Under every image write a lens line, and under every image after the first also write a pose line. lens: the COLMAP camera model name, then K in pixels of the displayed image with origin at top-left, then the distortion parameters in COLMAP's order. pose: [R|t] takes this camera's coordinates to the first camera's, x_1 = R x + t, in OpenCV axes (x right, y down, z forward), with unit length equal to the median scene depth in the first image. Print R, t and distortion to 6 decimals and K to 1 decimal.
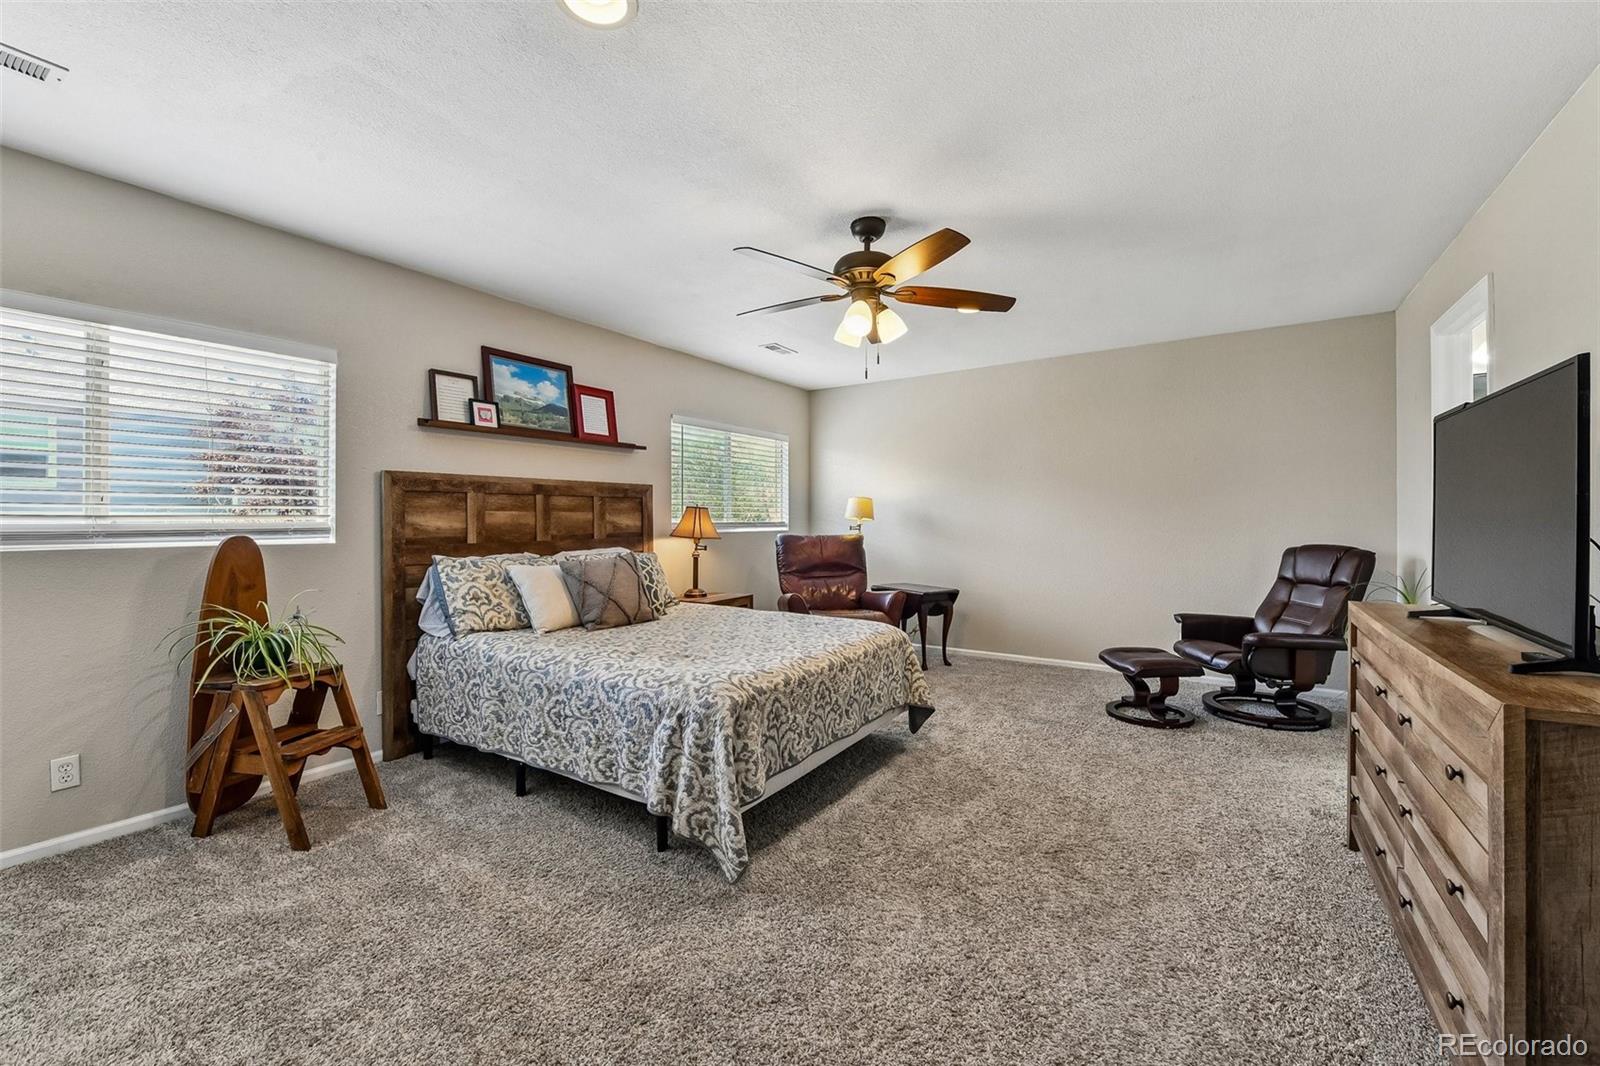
lens RADIAL K [[637.9, 0, 807.4], [0, 637.9, 524.4], [0, 0, 1]] dist [-0.003177, -0.000575]
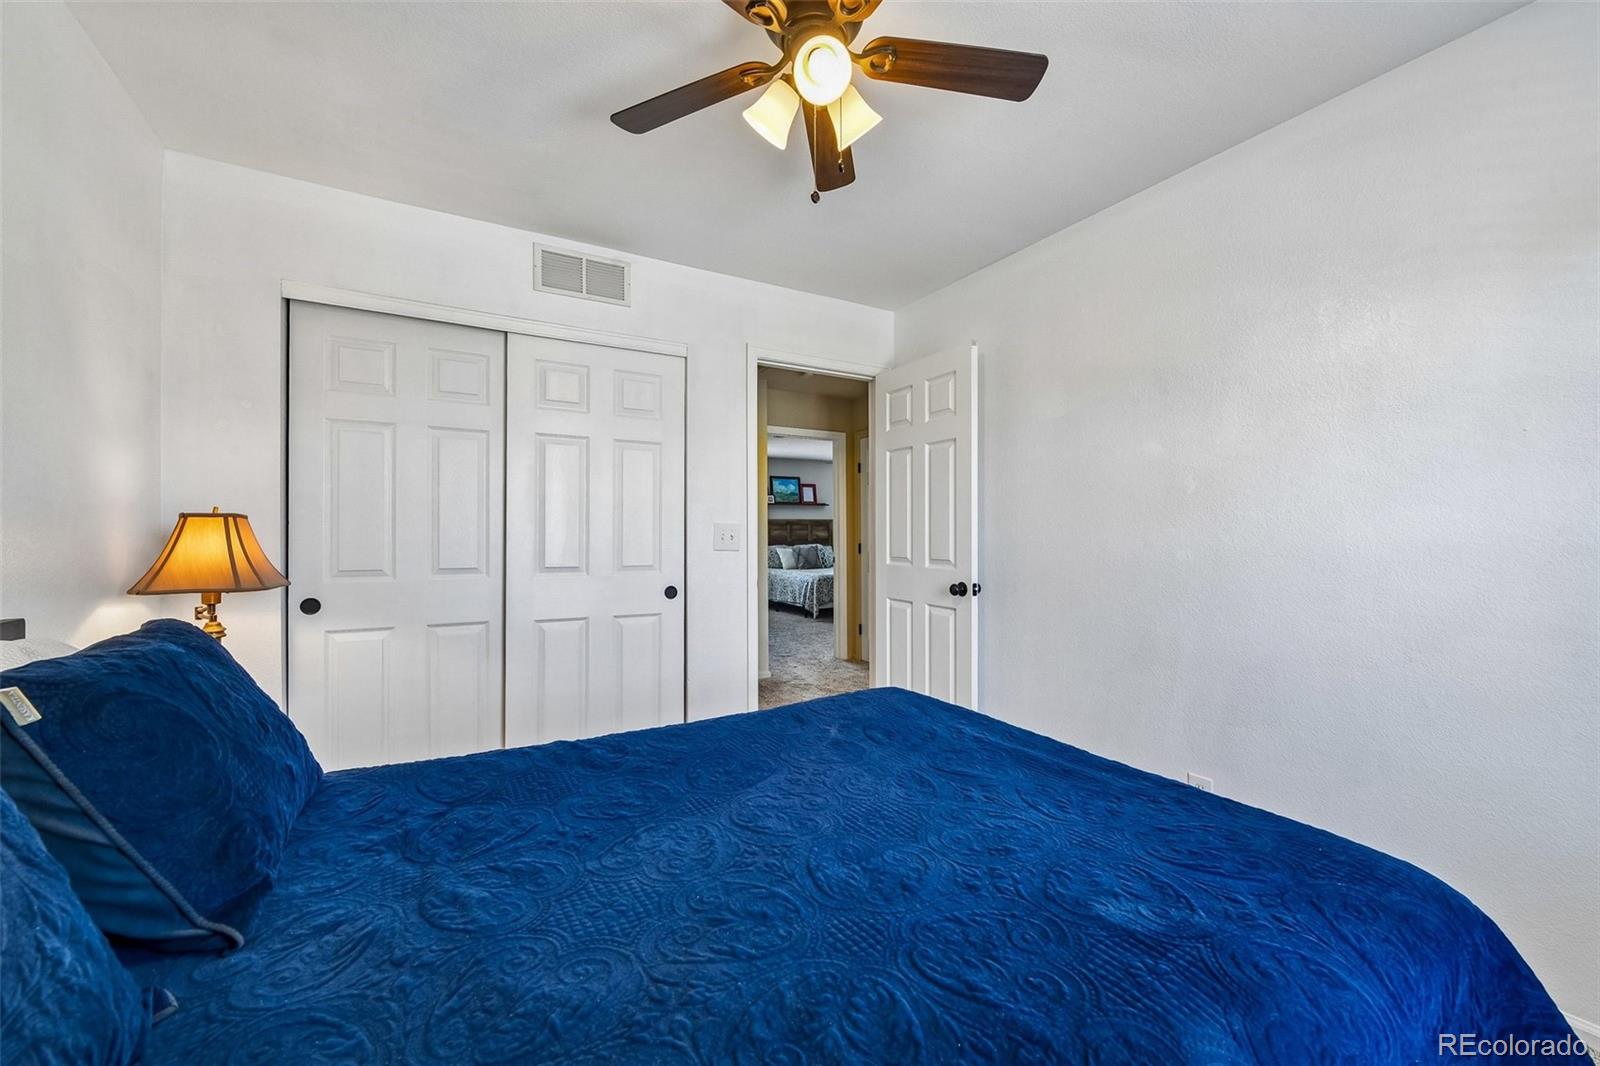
lens RADIAL K [[637.9, 0, 798.9], [0, 637.9, 533.3], [0, 0, 1]] dist [-0.003177, -0.000575]
pose [[0.891639, -0.002564, -0.452740, 0.937787], [-0.000282, 0.999981, -0.006218, 0.009173], [0.452747, 0.005672, 0.891621, -1.559194]]
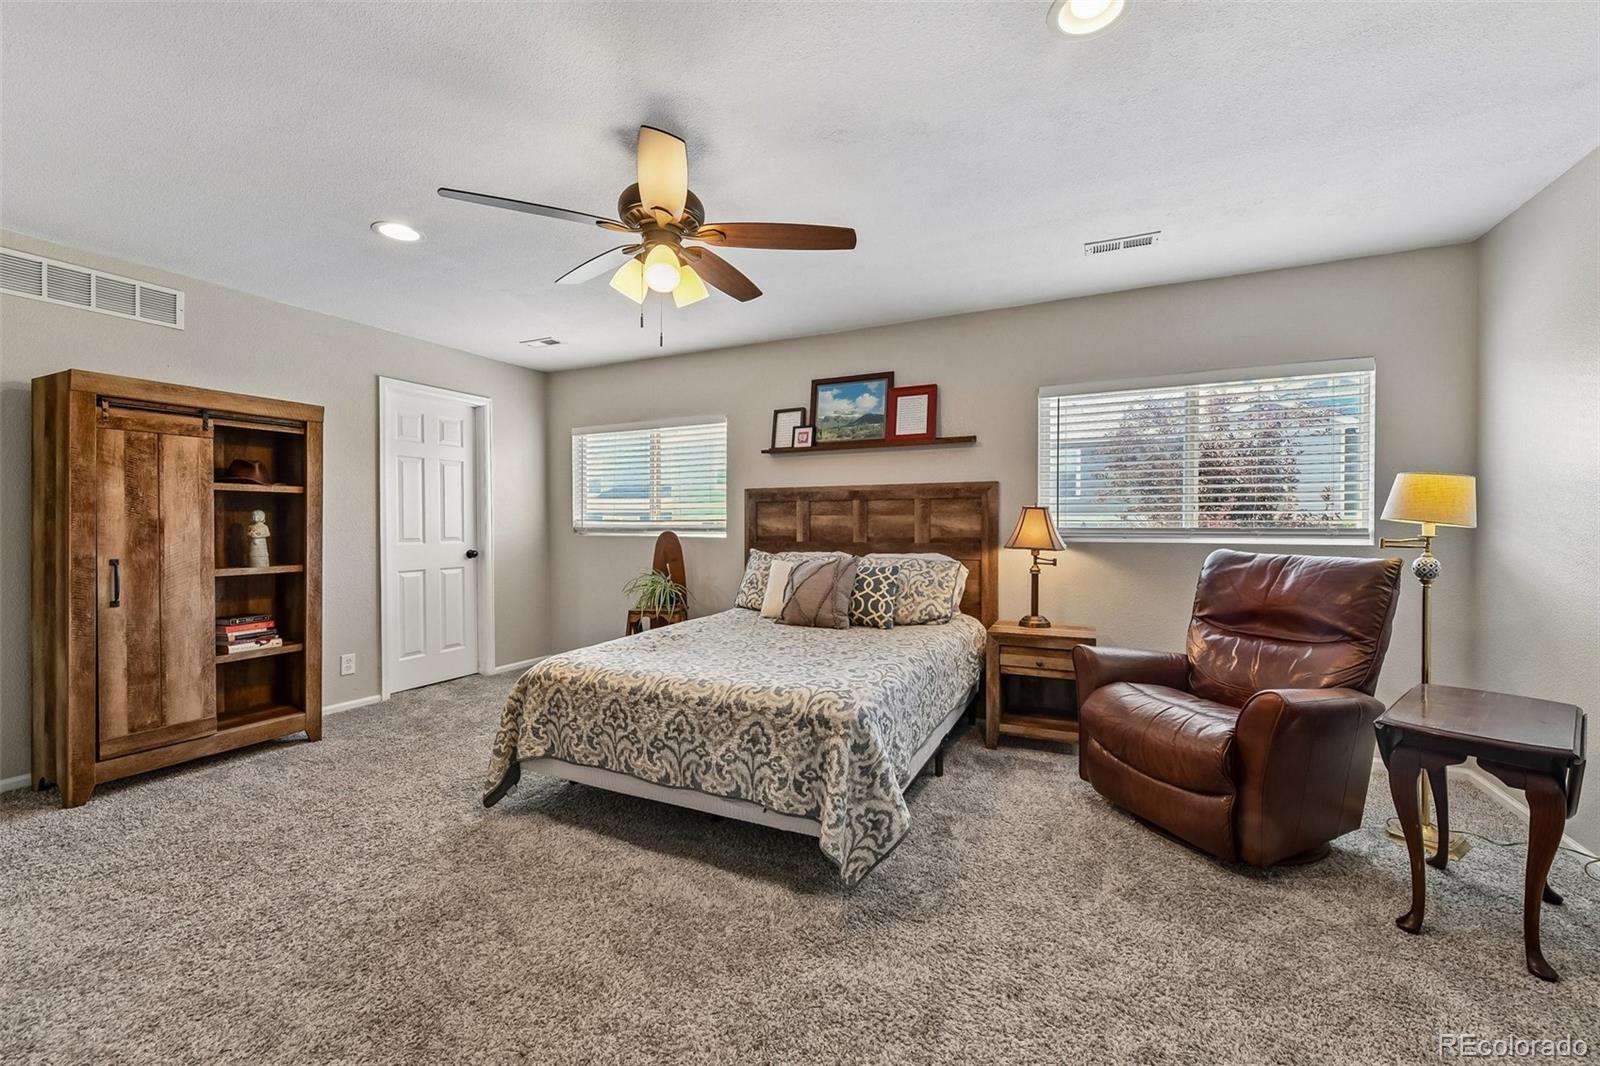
lens RADIAL K [[637.9, 0, 802.0], [0, 637.9, 524.8], [0, 0, 1]] dist [-0.003177, -0.000575]
pose [[0.124941, 0.005832, -0.992147, 0.673709], [-0.008540, 0.999952, 0.004802, -0.008958], [0.992127, 0.007873, 0.124985, 0.799952]]
